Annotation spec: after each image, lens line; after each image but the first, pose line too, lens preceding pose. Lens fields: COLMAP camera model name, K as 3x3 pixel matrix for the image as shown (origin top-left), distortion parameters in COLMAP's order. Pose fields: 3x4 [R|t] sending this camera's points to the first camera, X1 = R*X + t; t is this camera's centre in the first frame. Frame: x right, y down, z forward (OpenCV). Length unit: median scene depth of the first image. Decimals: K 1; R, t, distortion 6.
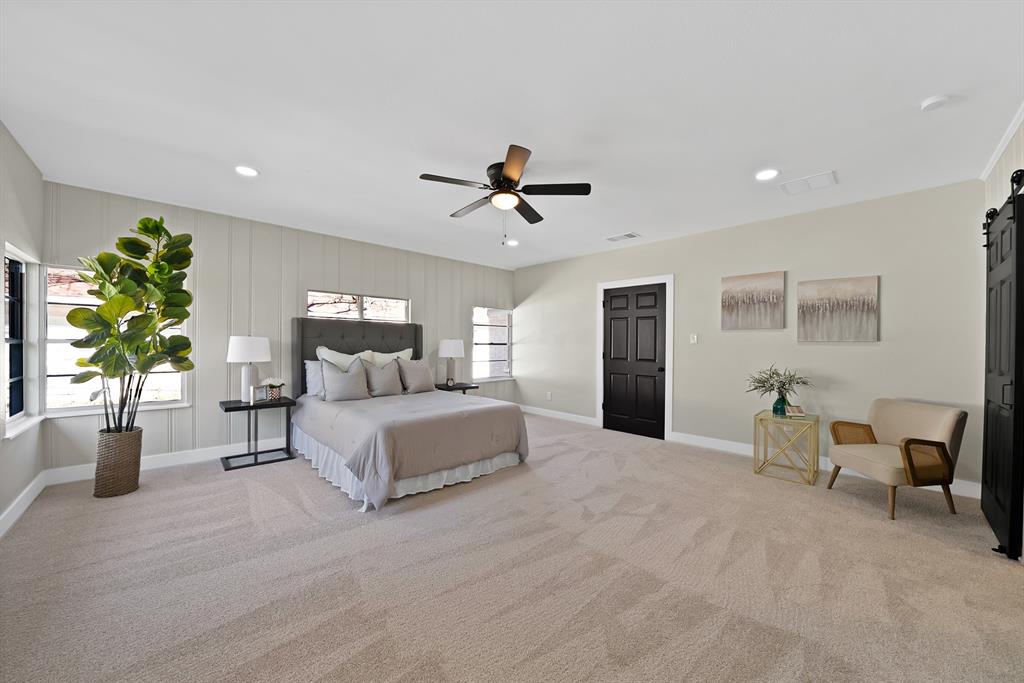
lens RADIAL K [[365.7, 0, 512.0], [0, 365.7, 341.5], [0, 0, 1]] dist [-0.021980, -0.000147]
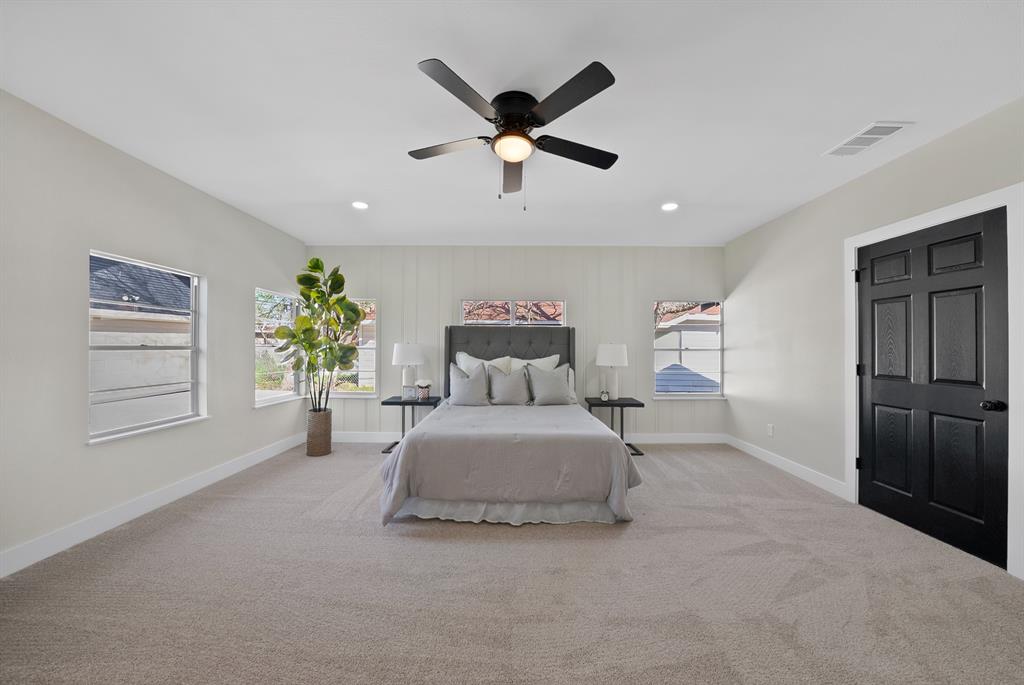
lens RADIAL K [[368.0, 0, 515.0], [0, 368.0, 344.8], [0, 0, 1]] dist [-0.021596, 0.000306]
pose [[0.721347, -0.012433, -0.692462, 0.334634], [0.005834, 0.999912, -0.011876, 0.006100], [0.692549, 0.004527, 0.721357, 0.340651]]
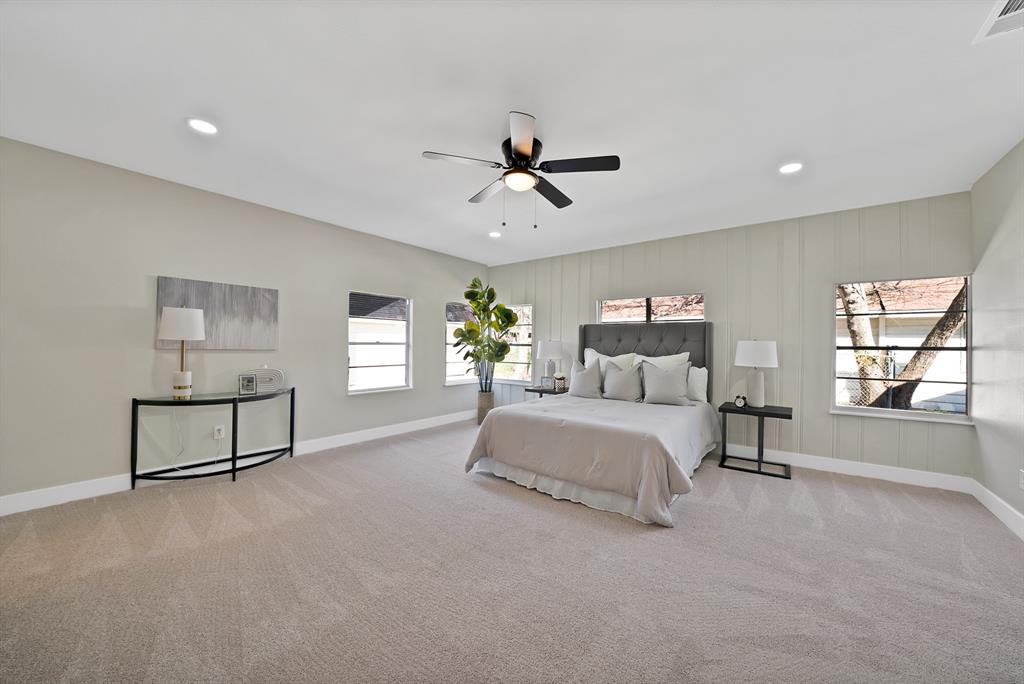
lens RADIAL K [[368.0, 0, 515.0], [0, 368.0, 344.3], [0, 0, 1]] dist [-0.021596, 0.000306]
pose [[0.149776, -0.009722, -0.988672, 0.594997], [-0.003305, 0.999941, -0.010333, 0.013054], [0.988714, 0.004816, 0.149735, 0.601985]]
